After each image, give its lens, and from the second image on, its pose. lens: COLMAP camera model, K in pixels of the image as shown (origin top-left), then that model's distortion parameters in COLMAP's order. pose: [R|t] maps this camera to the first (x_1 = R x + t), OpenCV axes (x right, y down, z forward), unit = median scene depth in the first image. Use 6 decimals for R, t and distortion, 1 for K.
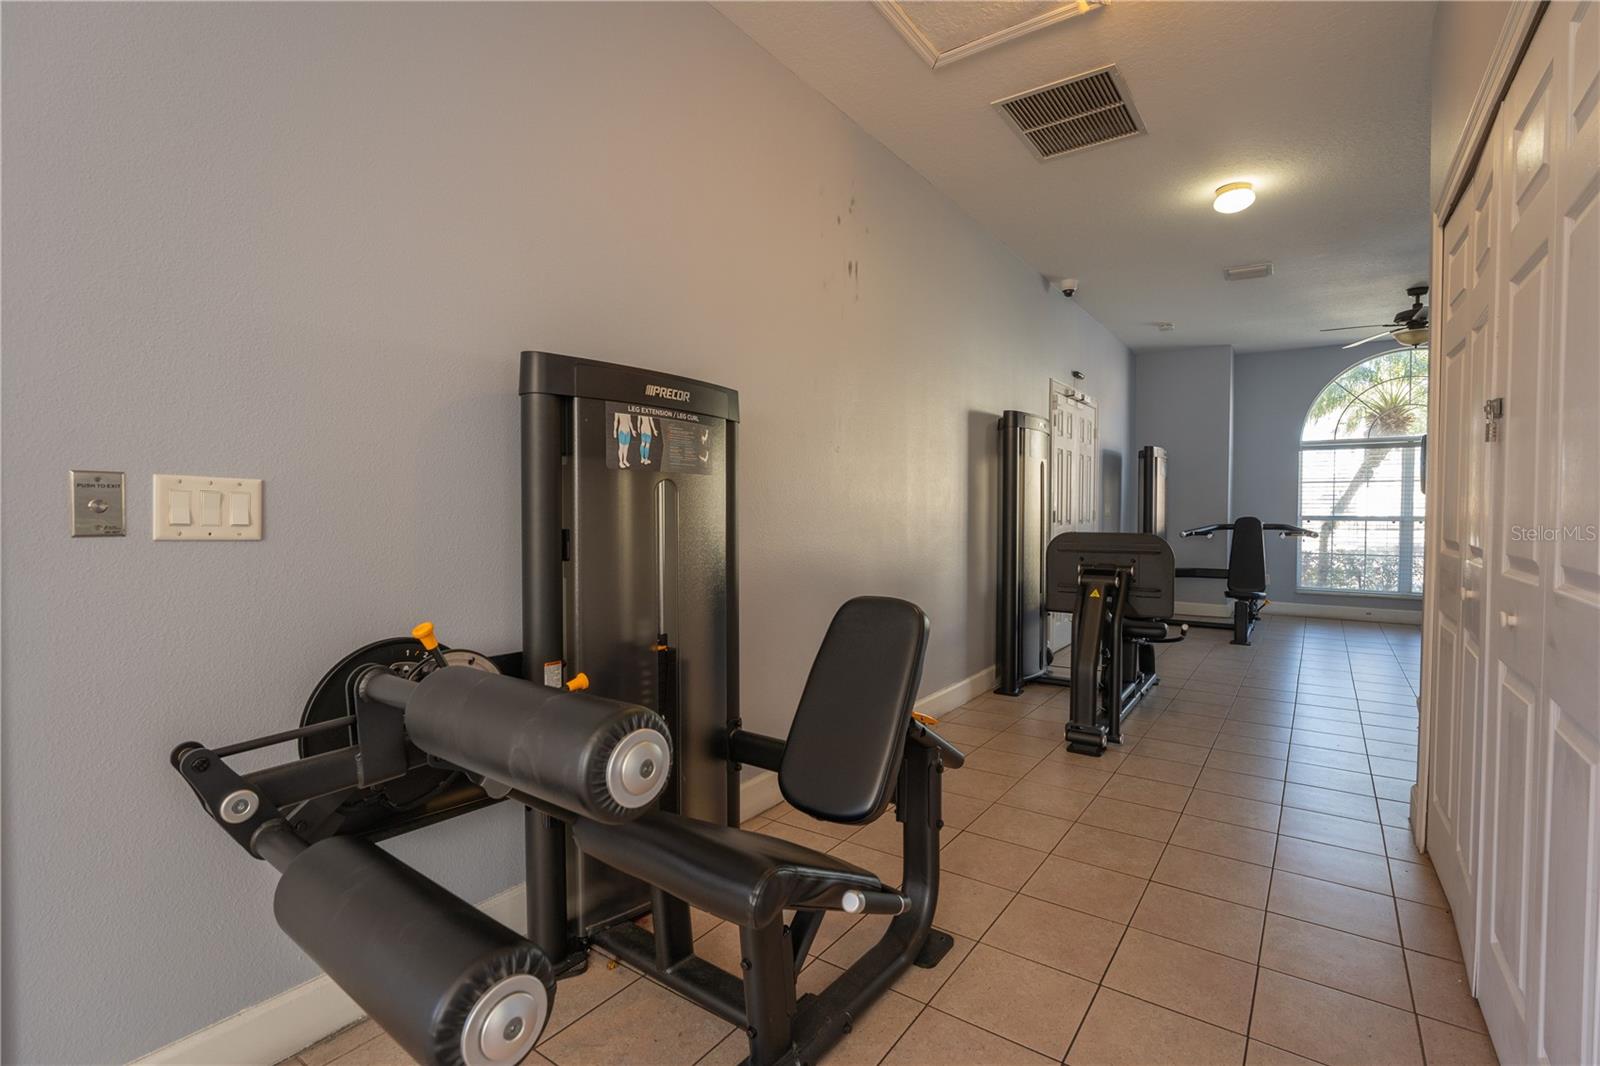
lens RADIAL K [[735.8, 0, 796.0], [0, 735.8, 531.3], [0, 0, 1]] dist [-0.016713, 0.000817]
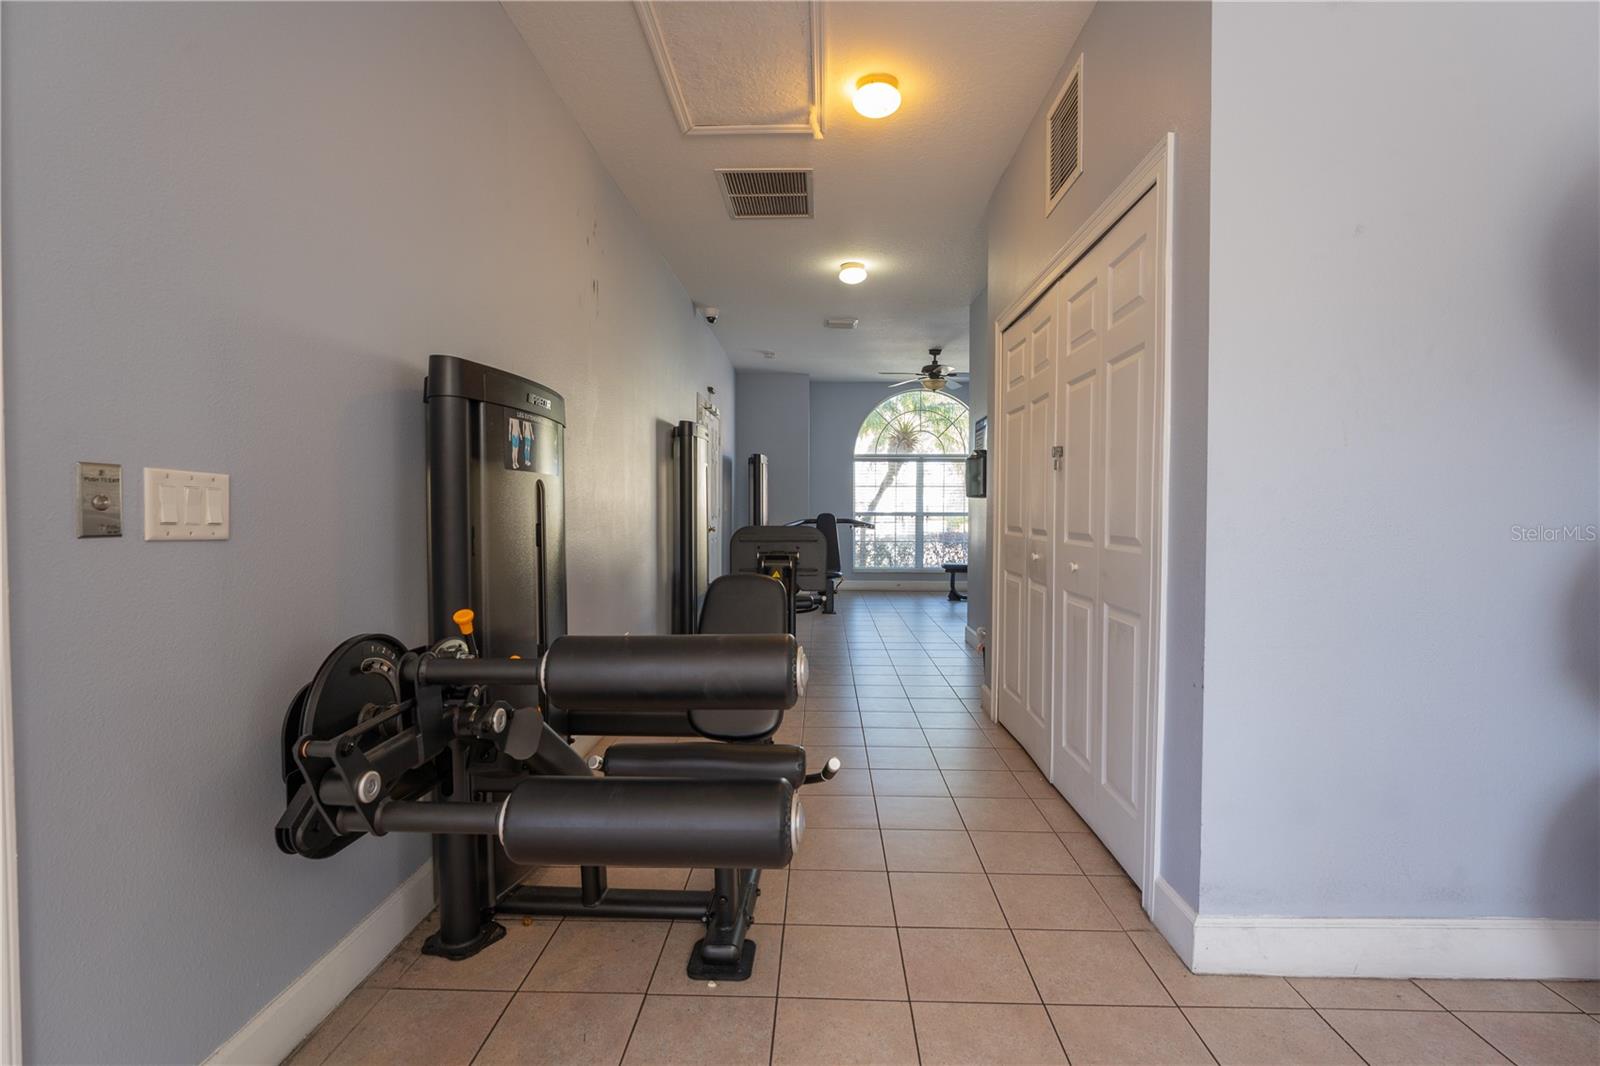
lens RADIAL K [[742.2, 0, 806.0], [0, 742.2, 529.3], [0, 0, 1]] dist [-0.002663, -0.000437]
pose [[0.828278, -0.015365, 0.560107, -0.158101], [0.015170, 0.999872, 0.004995, 0.001332], [-0.560113, 0.004359, 0.828405, -0.048413]]
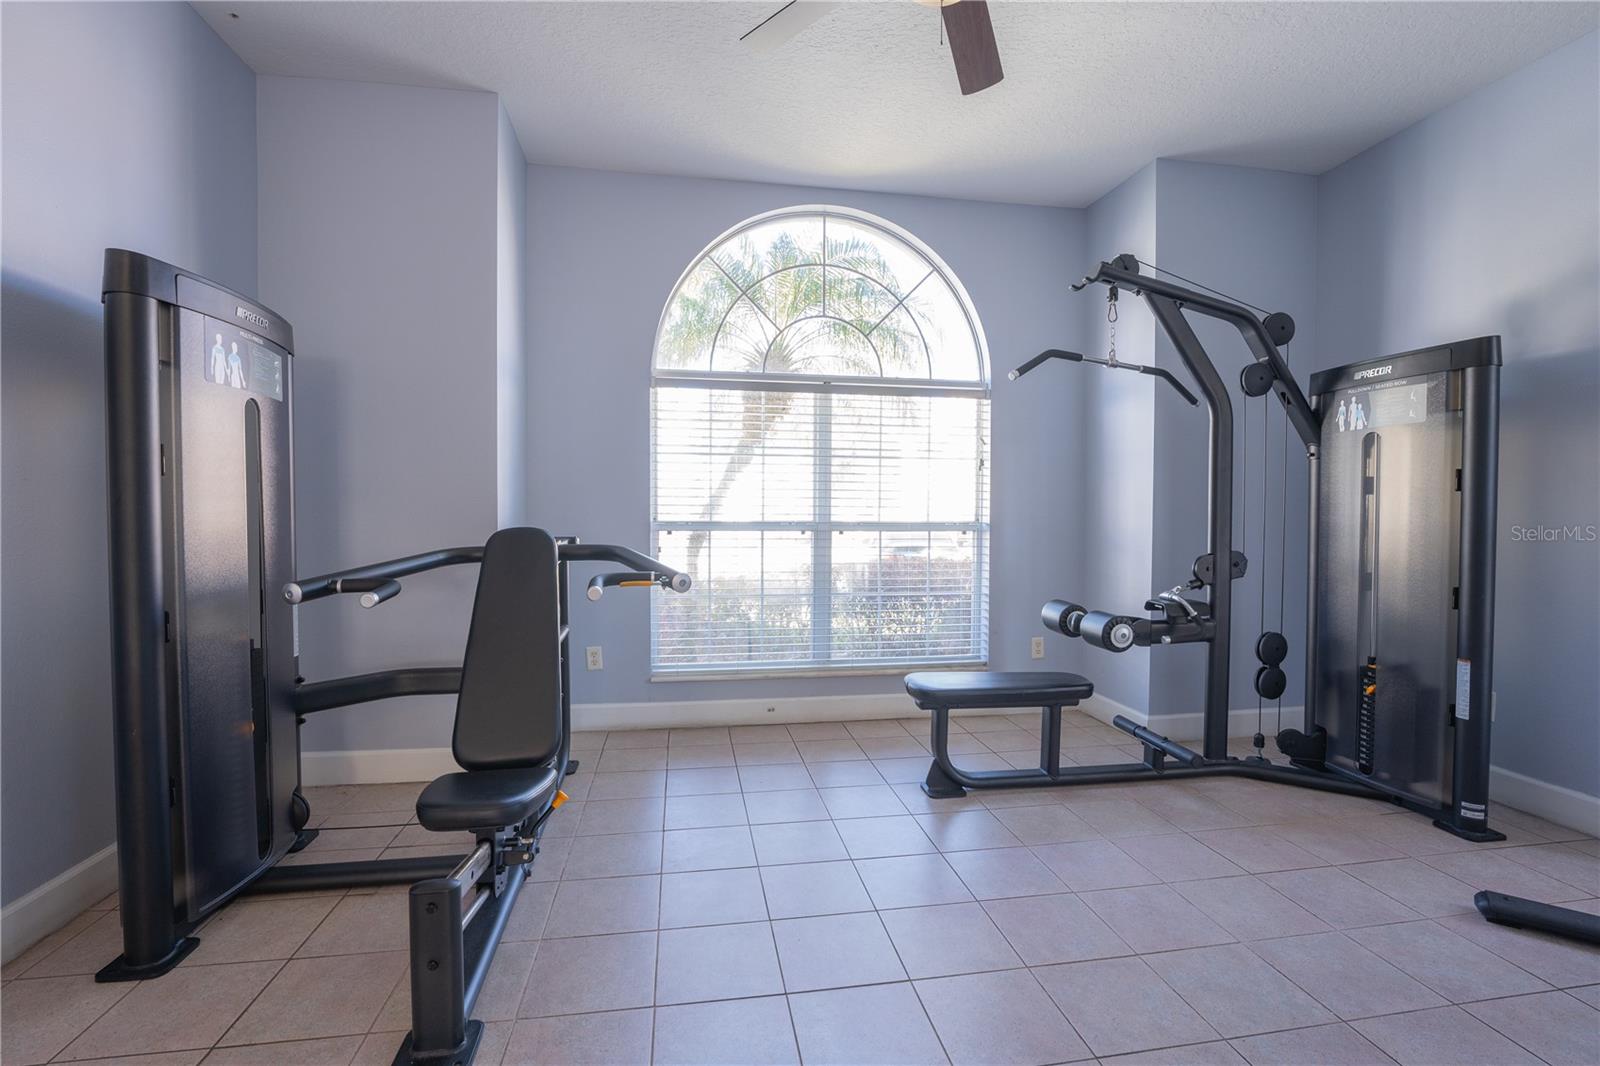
lens RADIAL K [[714.8, 0, 794.1], [0, 714.8, 531.1], [0, 0, 1]] dist [-0.017389, 0.003462]
pose [[0.711548, -0.016275, 0.702449, 0.595272], [0.020062, 0.999795, 0.002842, -0.019989], [-0.702351, 0.012070, 0.711728, 0.839438]]
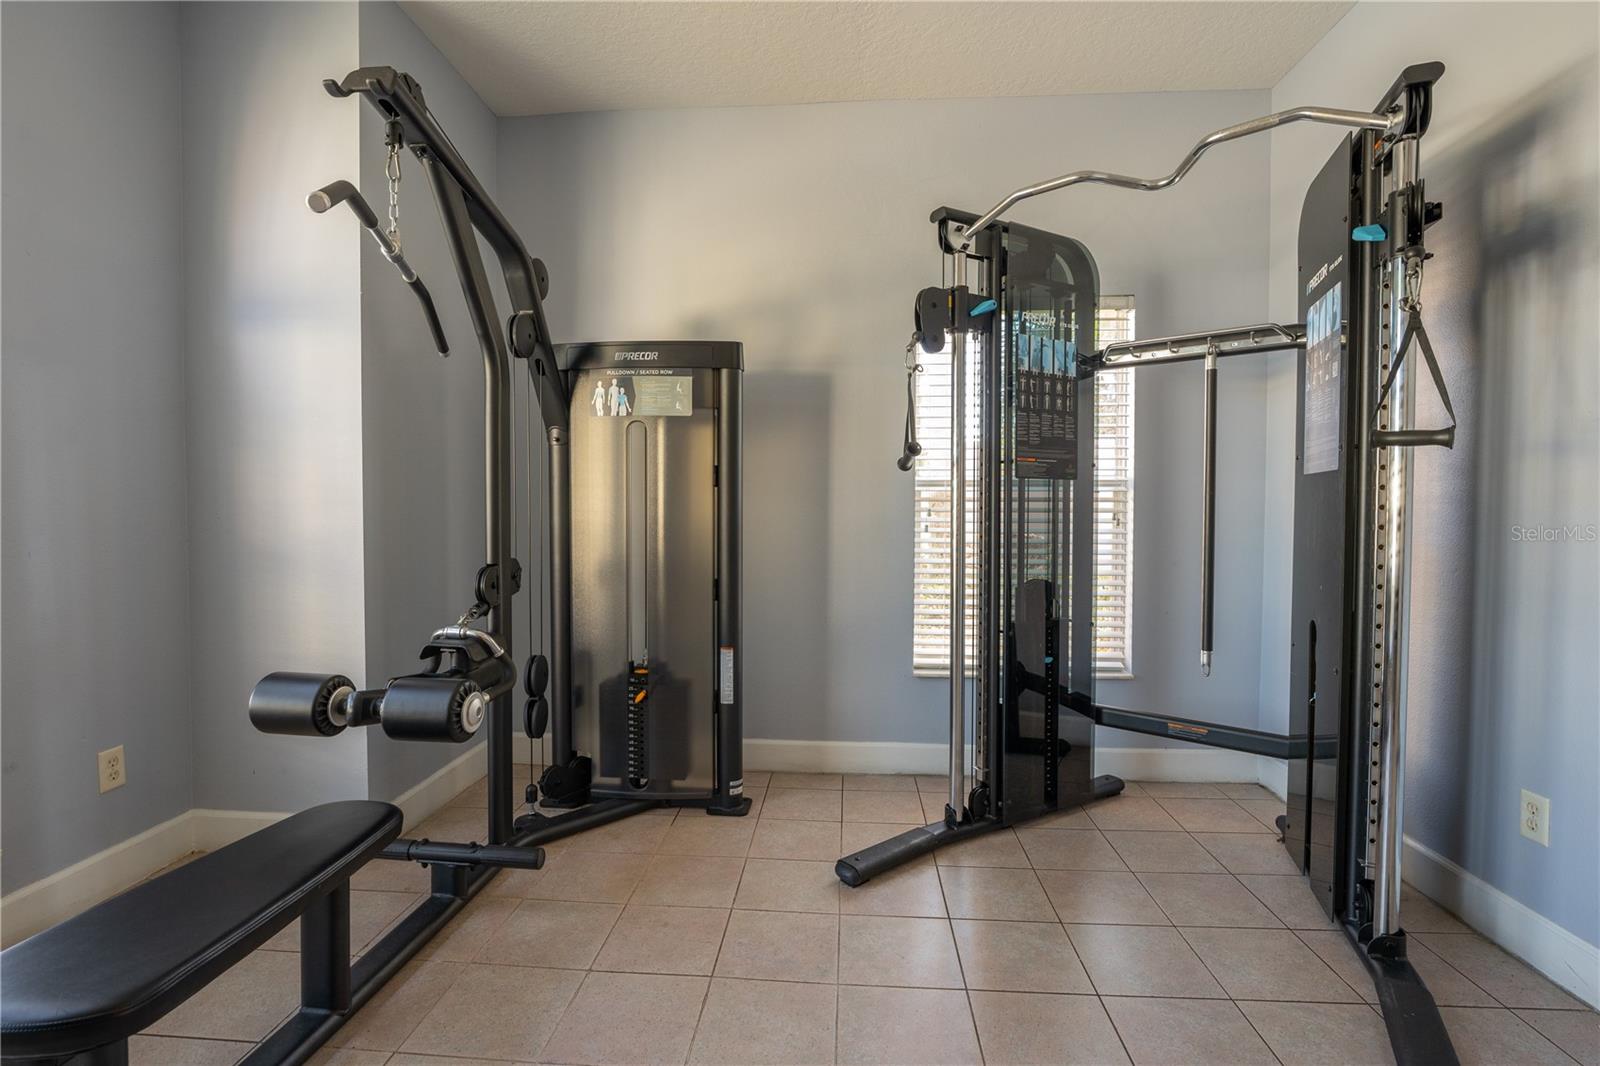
lens RADIAL K [[735.8, 0, 796.0], [0, 735.8, 531.3], [0, 0, 1]] dist [-0.016713, 0.000817]
pose [[-0.525292, -0.030358, 0.850380, 0.831021], [0.023594, 0.998460, 0.050219, -0.032827], [-0.850595, 0.046444, -0.523766, 1.151223]]
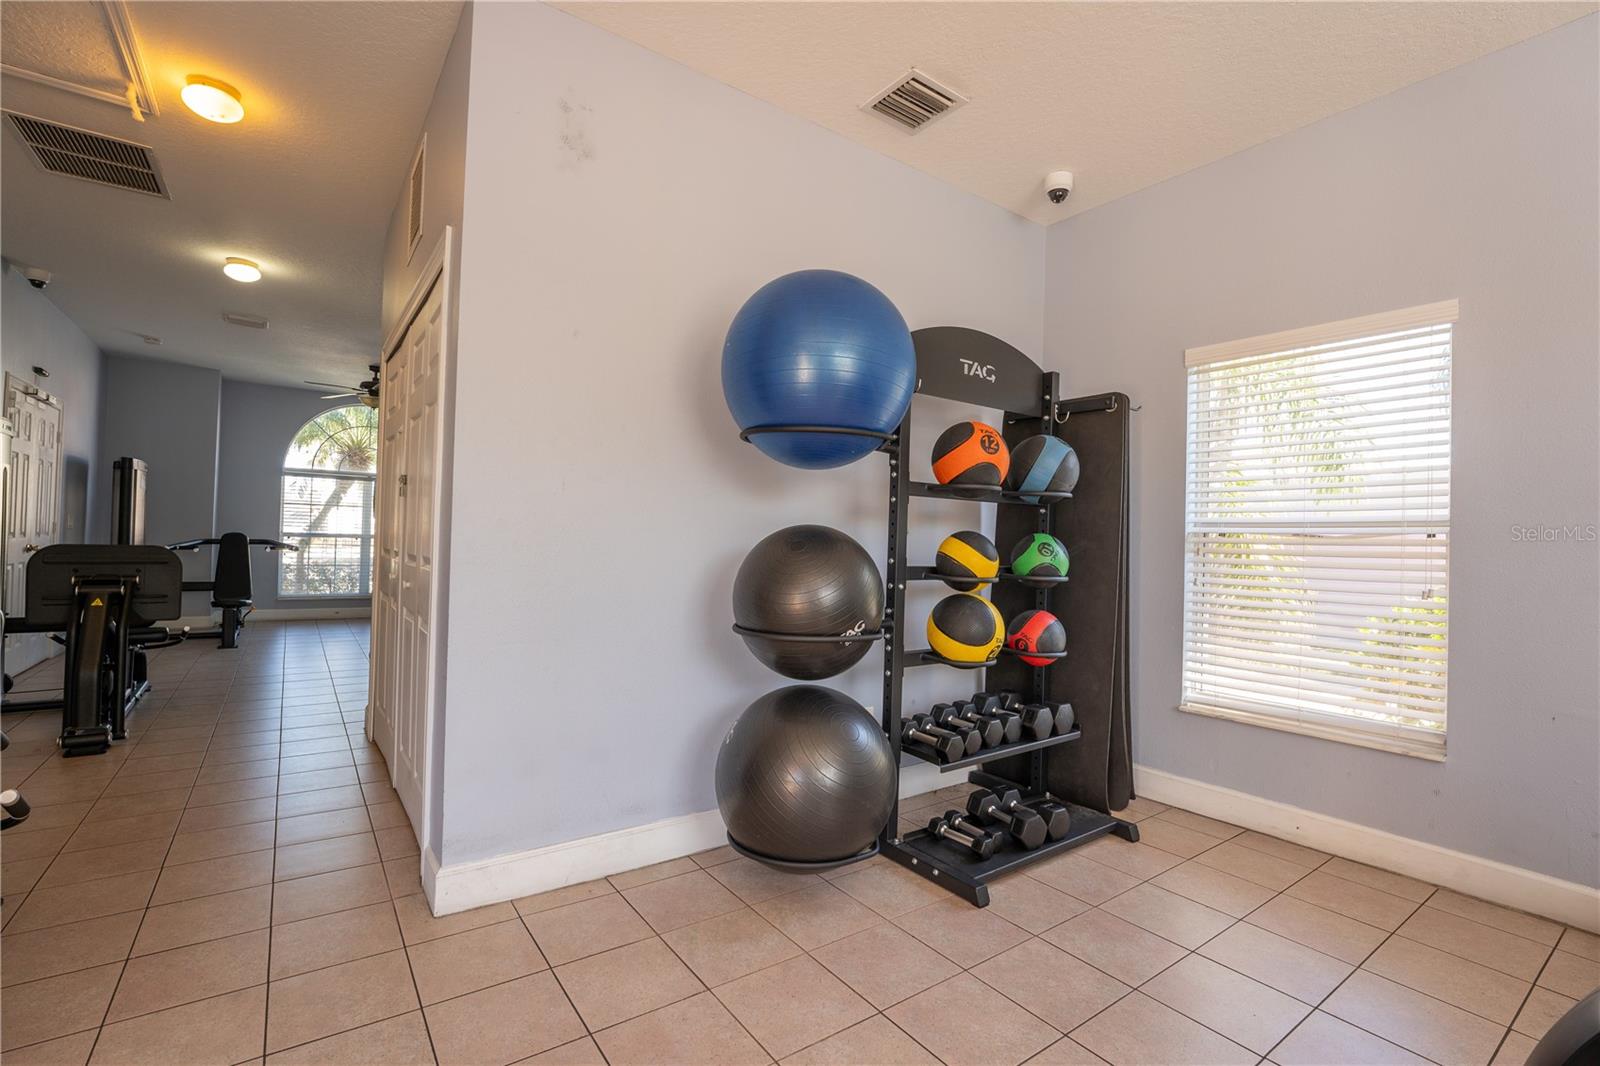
lens RADIAL K [[714.8, 0, 794.1], [0, 714.8, 531.1], [0, 0, 1]] dist [-0.017389, 0.003462]
pose [[0.325363, 0.021940, 0.945335, -0.137736], [0.000303, 0.999728, -0.023307, 0.003997], [-0.945589, 0.007870, 0.325268, -0.168358]]
